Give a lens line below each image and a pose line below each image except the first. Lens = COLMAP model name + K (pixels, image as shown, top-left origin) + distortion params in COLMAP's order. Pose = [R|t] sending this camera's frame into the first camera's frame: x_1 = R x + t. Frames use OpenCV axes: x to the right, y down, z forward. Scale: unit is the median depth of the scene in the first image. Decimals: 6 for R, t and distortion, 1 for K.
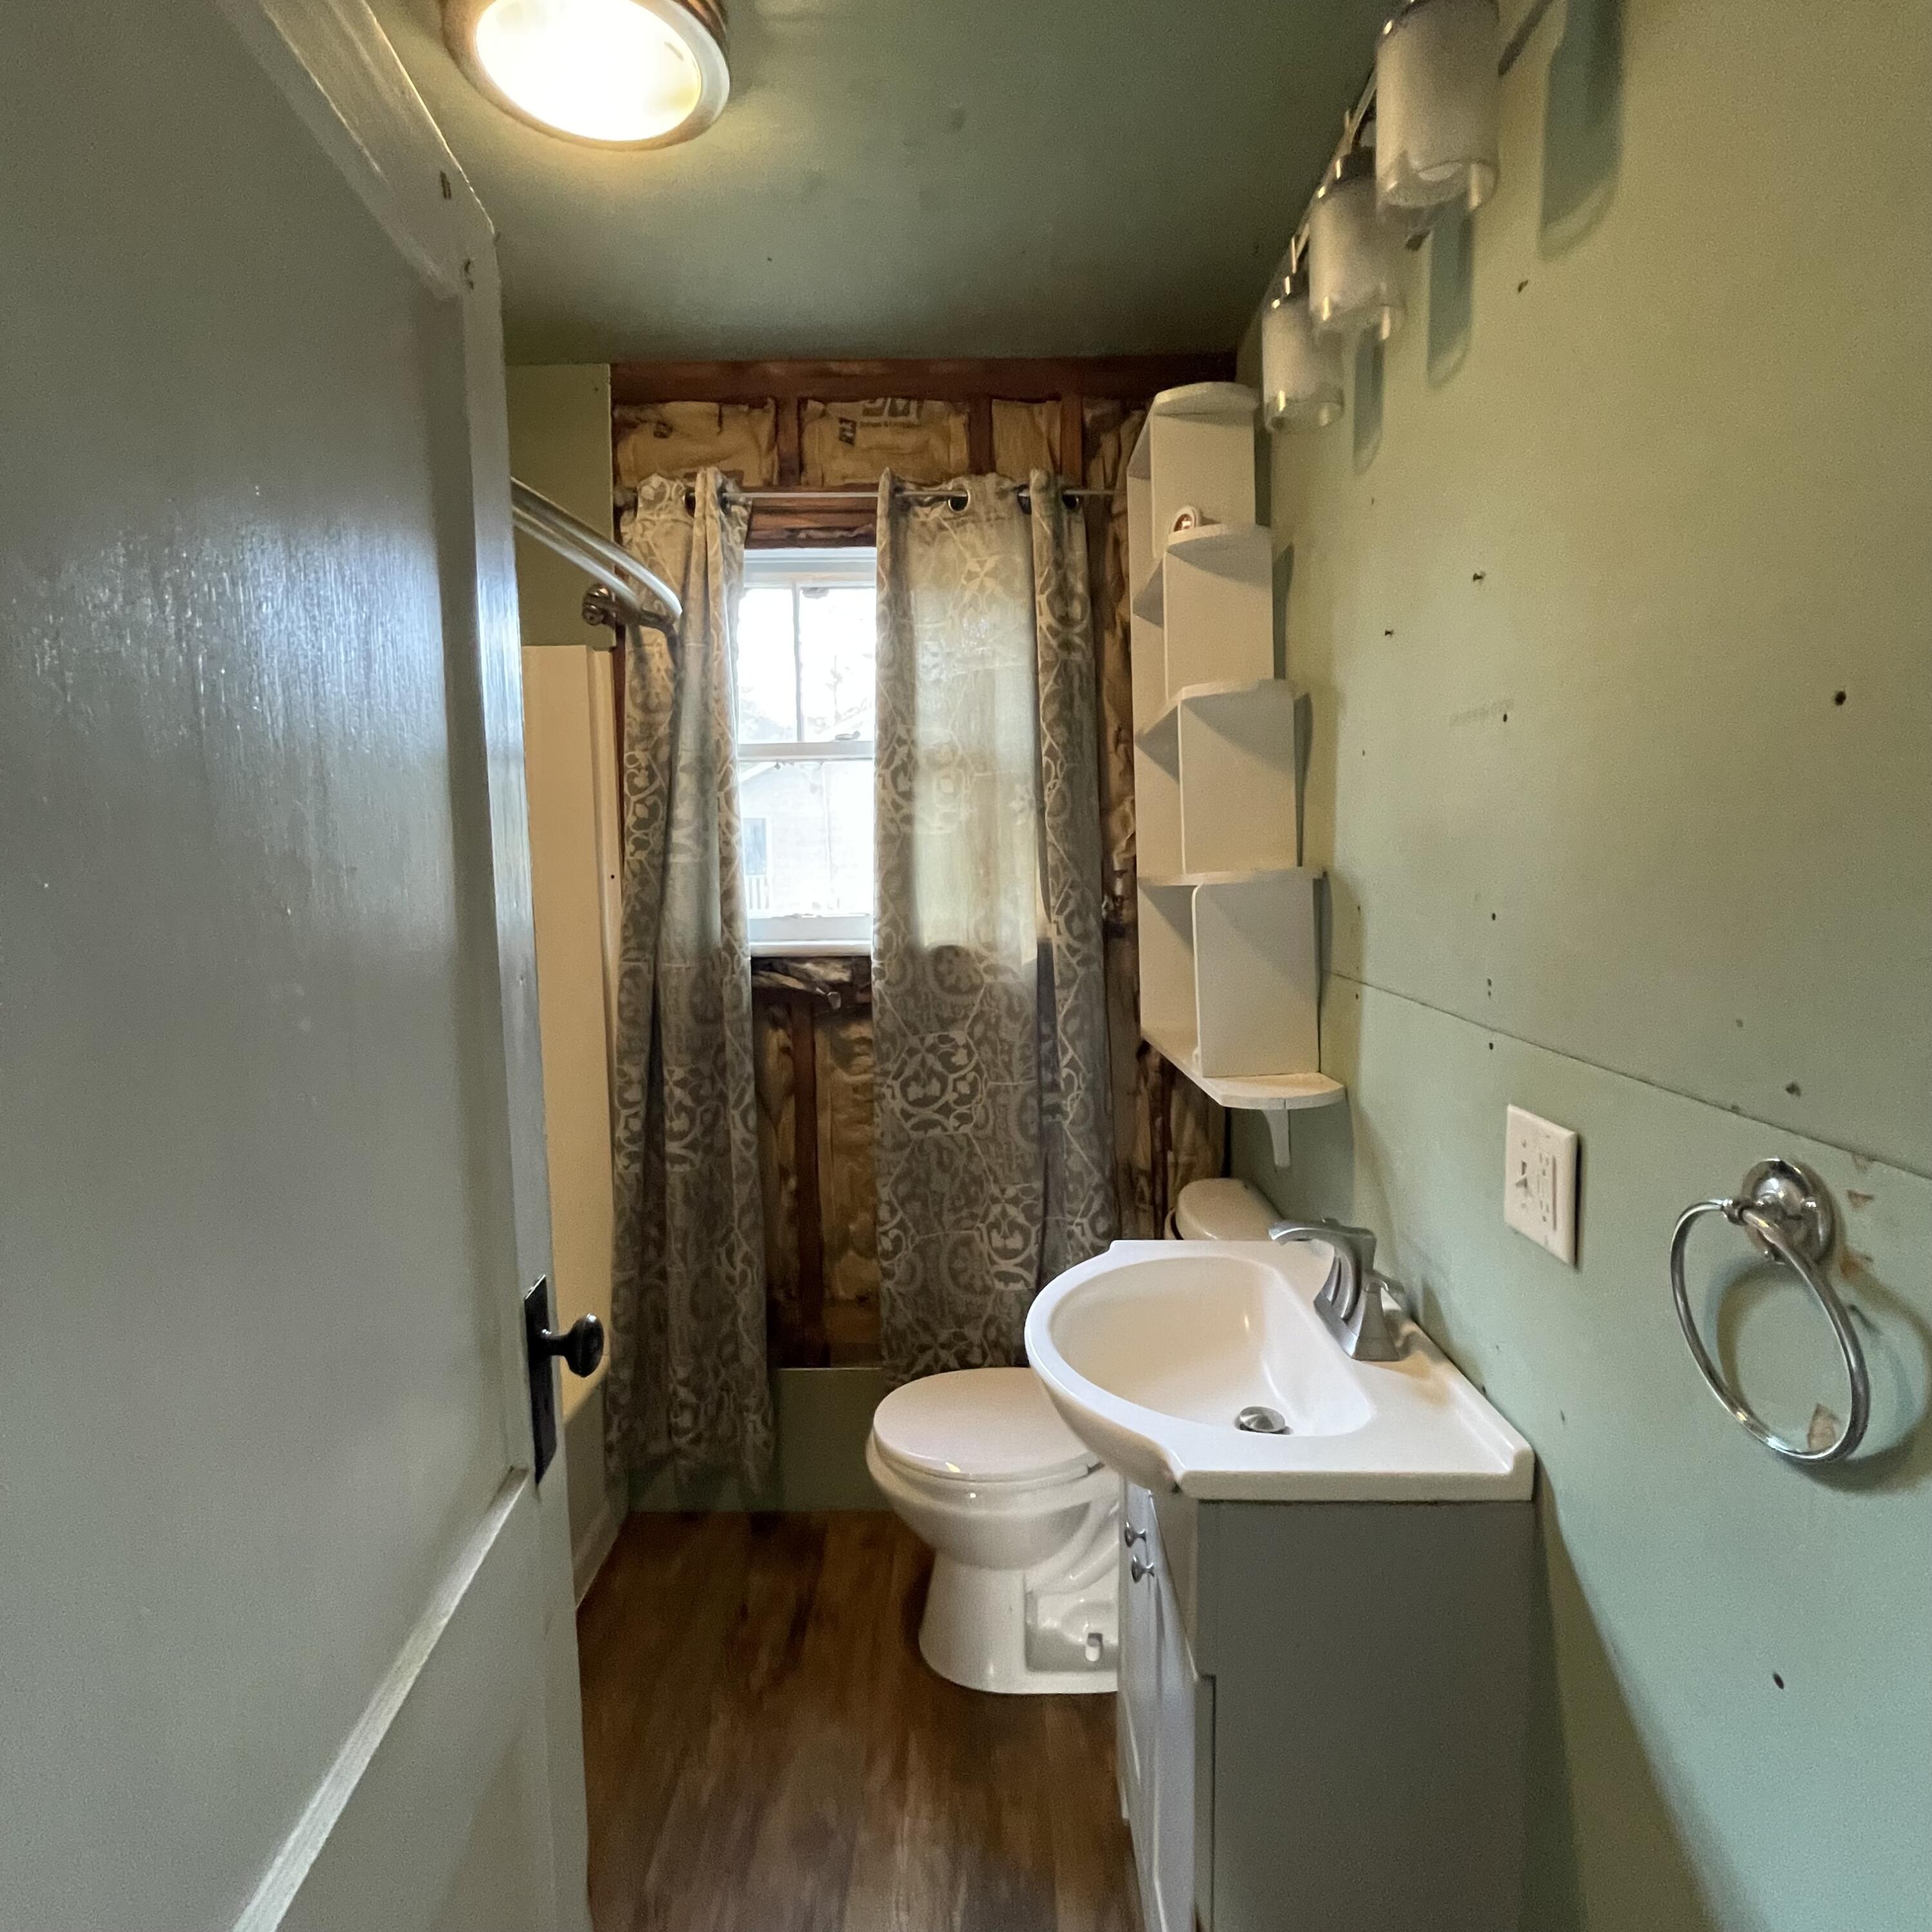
lens RADIAL K [[1043.3, 0, 971.4], [0, 1043.3, 958.6], [0, 0, 1]] dist [-0.004407, 0.003474]
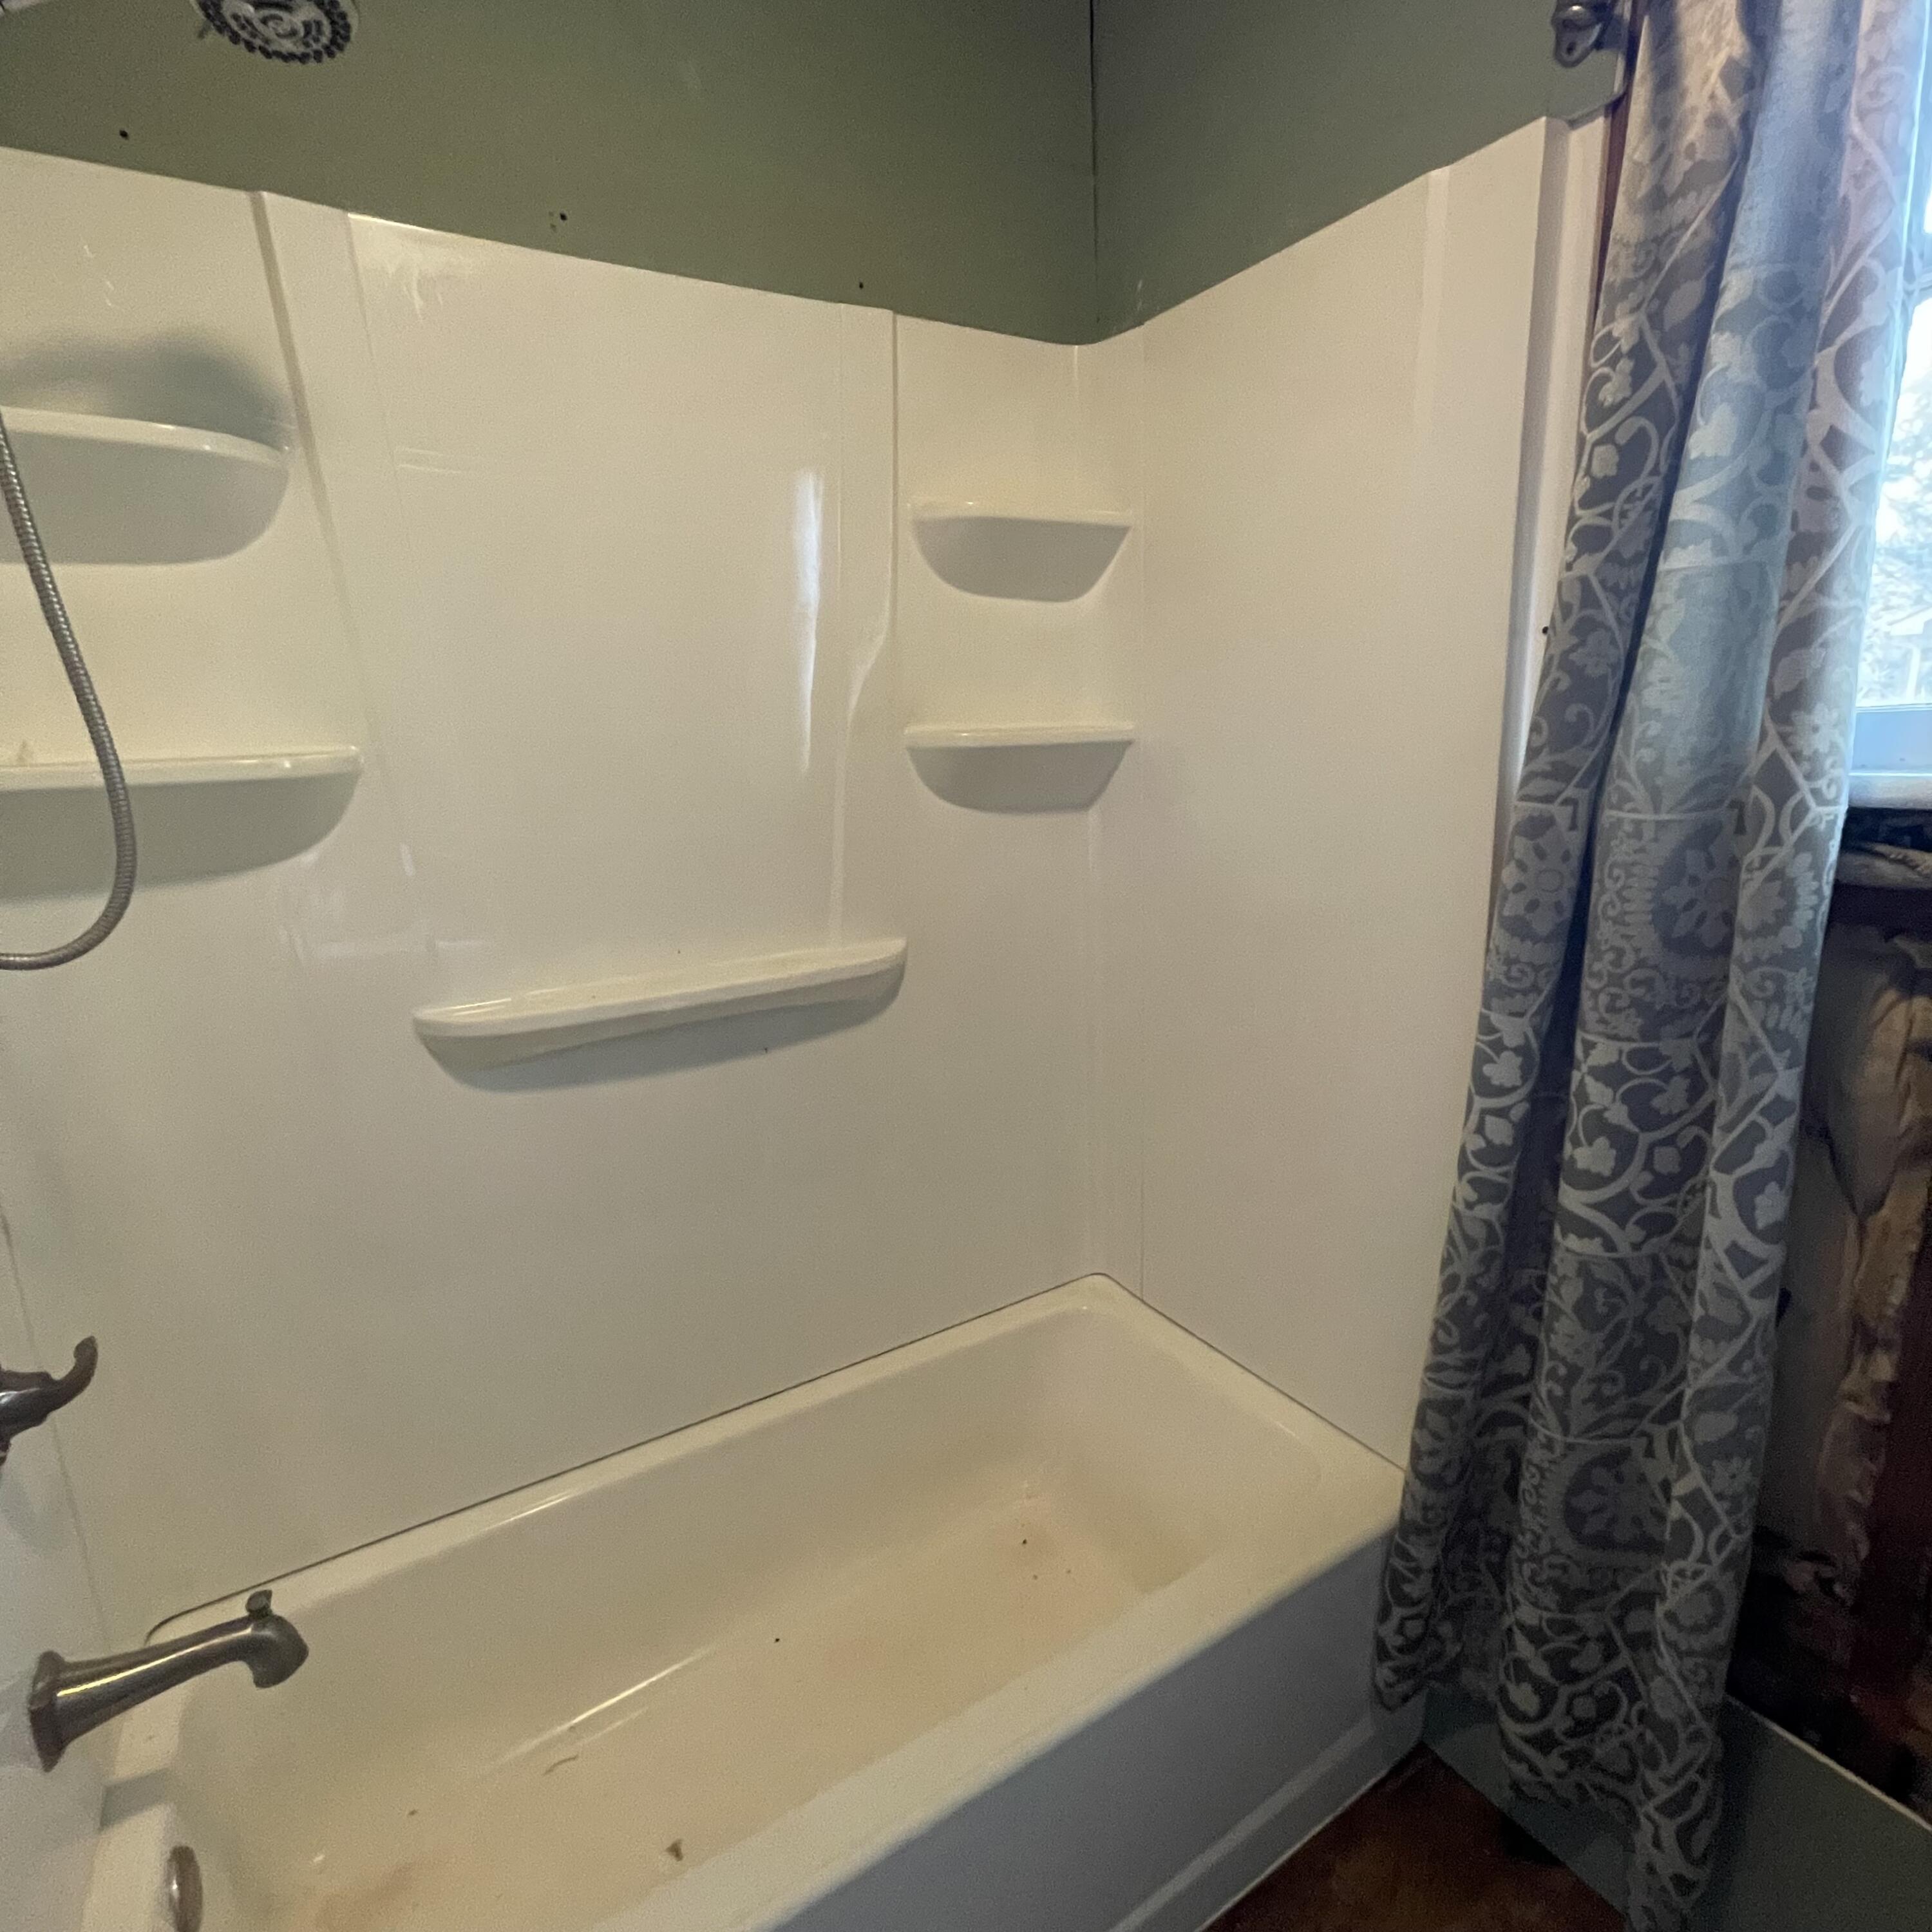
lens RADIAL K [[1043.3, 0, 978.0], [0, 1043.3, 961.4], [0, 0, 1]] dist [-0.004407, 0.003474]
pose [[0.553515, 0.172400, -0.814800, -0.460211], [-0.053791, 0.983698, 0.171595, 0.044122], [0.831100, -0.051151, 0.553765, 3.620378]]
